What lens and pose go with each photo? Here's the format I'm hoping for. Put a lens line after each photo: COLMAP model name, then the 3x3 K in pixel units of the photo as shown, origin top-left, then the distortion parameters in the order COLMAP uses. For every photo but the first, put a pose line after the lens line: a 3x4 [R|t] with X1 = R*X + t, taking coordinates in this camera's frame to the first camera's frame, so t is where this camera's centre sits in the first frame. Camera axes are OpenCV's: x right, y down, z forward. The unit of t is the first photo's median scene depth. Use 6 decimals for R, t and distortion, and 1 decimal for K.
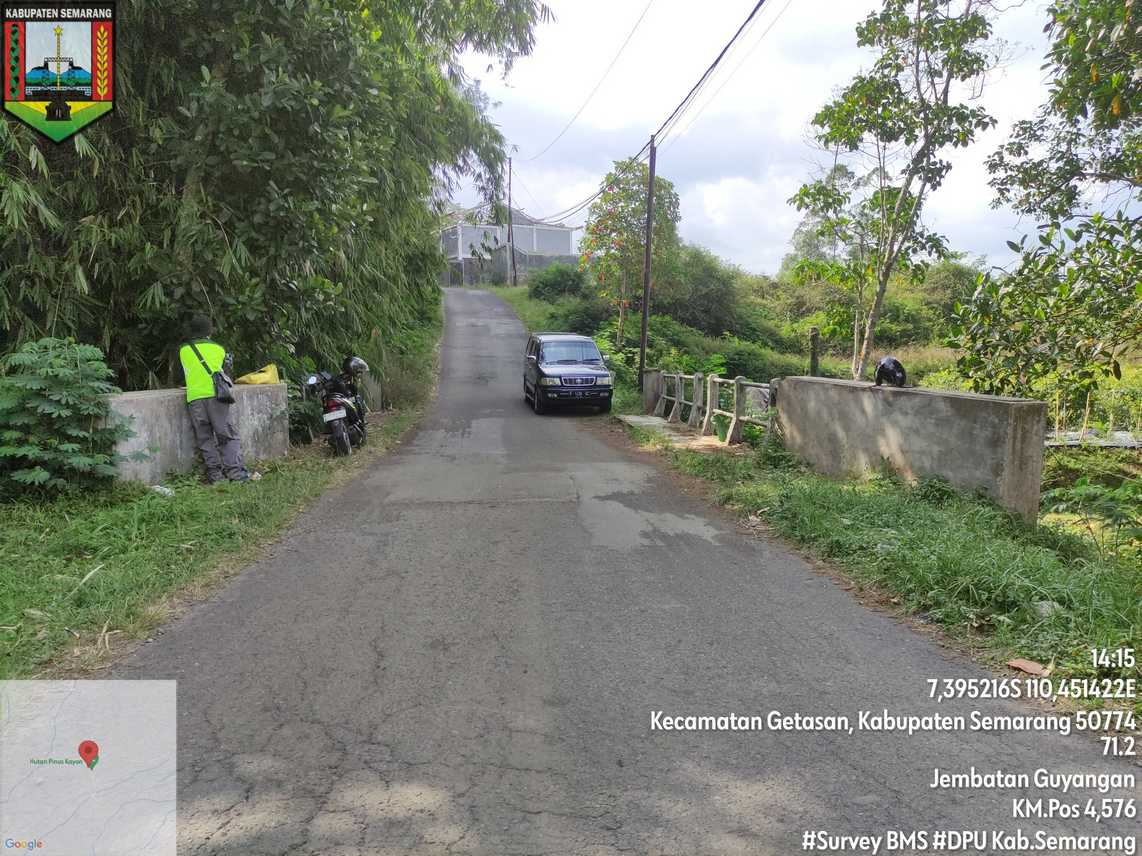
lens RADIAL K [[842.8, 0, 571.0], [0, 842.8, 428.0], [0, 0, 1]] dist [0.065215, -0.063966]
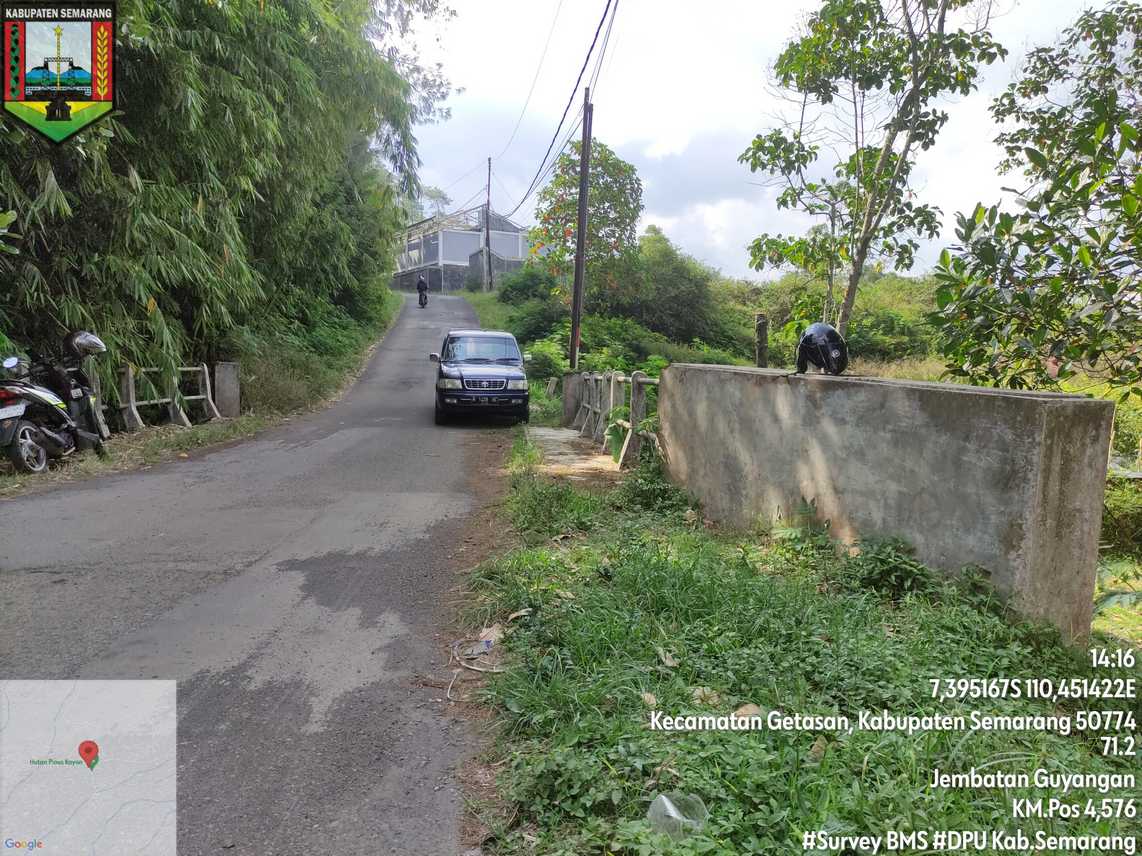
lens RADIAL K [[842.8, 0, 571.0], [0, 842.8, 428.0], [0, 0, 1]] dist [0.065215, -0.063966]
pose [[0.999789, 0.020432, -0.002334, 0.109038], [-0.020474, 0.999593, -0.019853, 0.000780], [0.001928, 0.019896, 0.999800, 0.224047]]
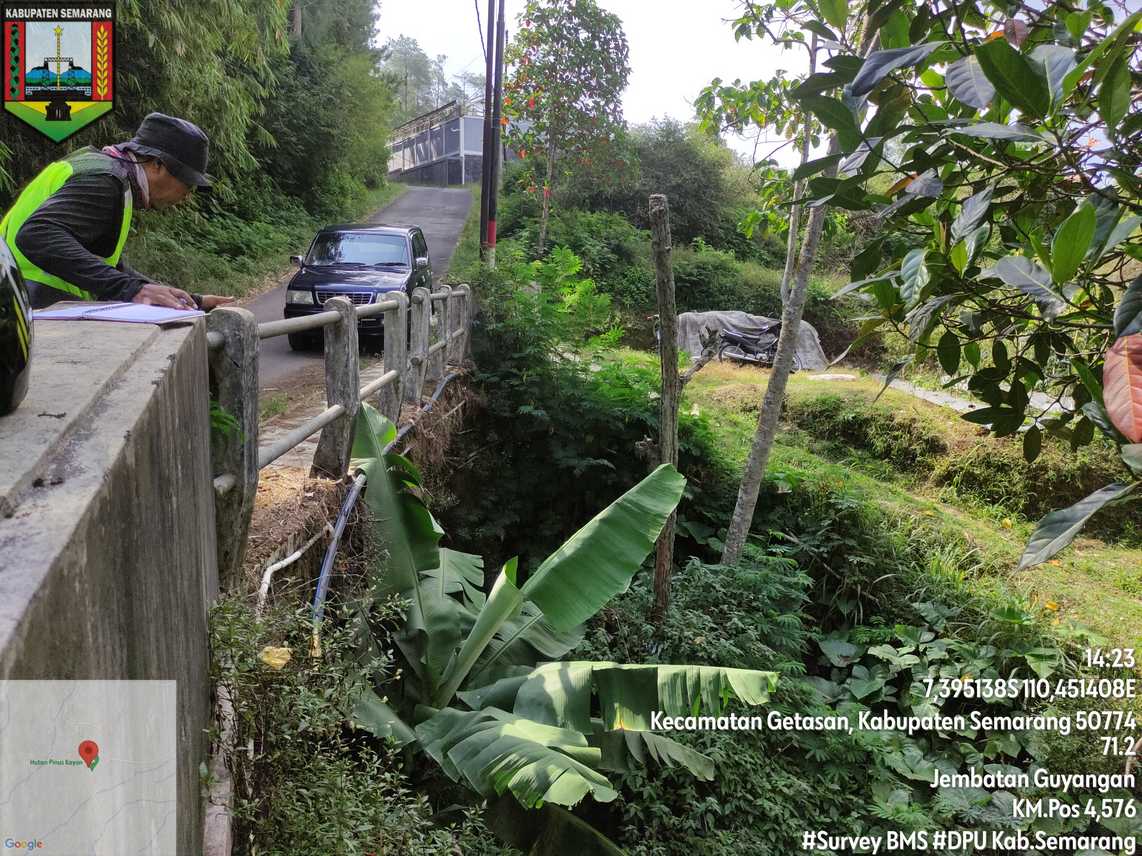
lens RADIAL K [[842.8, 0, 571.0], [0, 842.8, 428.0], [0, 0, 1]] dist [0.065215, -0.063966]
pose [[0.997189, 0.038111, -0.064518, 0.245149], [-0.031735, 0.994766, 0.097127, -0.032180], [0.067882, -0.094807, 0.993179, 0.466944]]
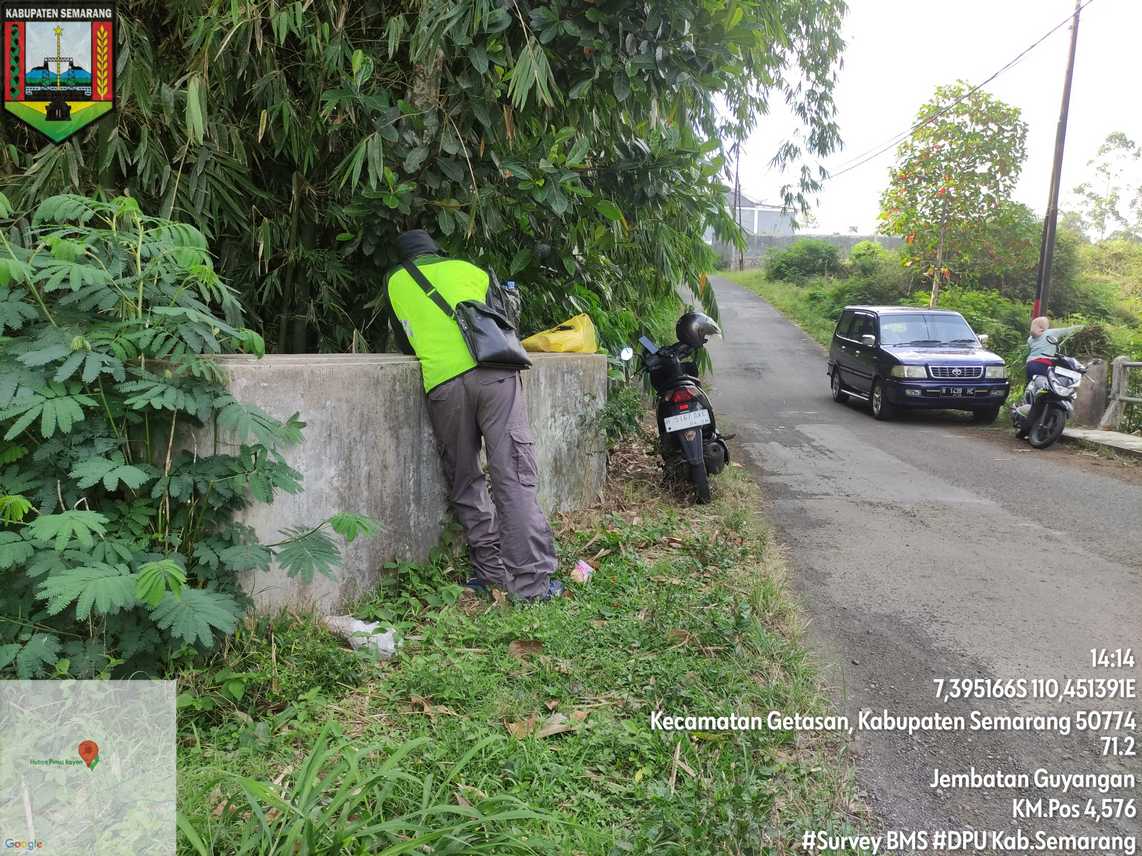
lens RADIAL K [[856.7, 0, 587.2], [0, 856.7, 405.8], [0, 0, 1]] dist [0.072236, -0.001613]
pose [[0.979738, 0.024545, -0.198773, -0.158257], [-0.029397, 0.999337, -0.021496, -0.007302], [0.198114, 0.026904, 0.979810, 0.326791]]
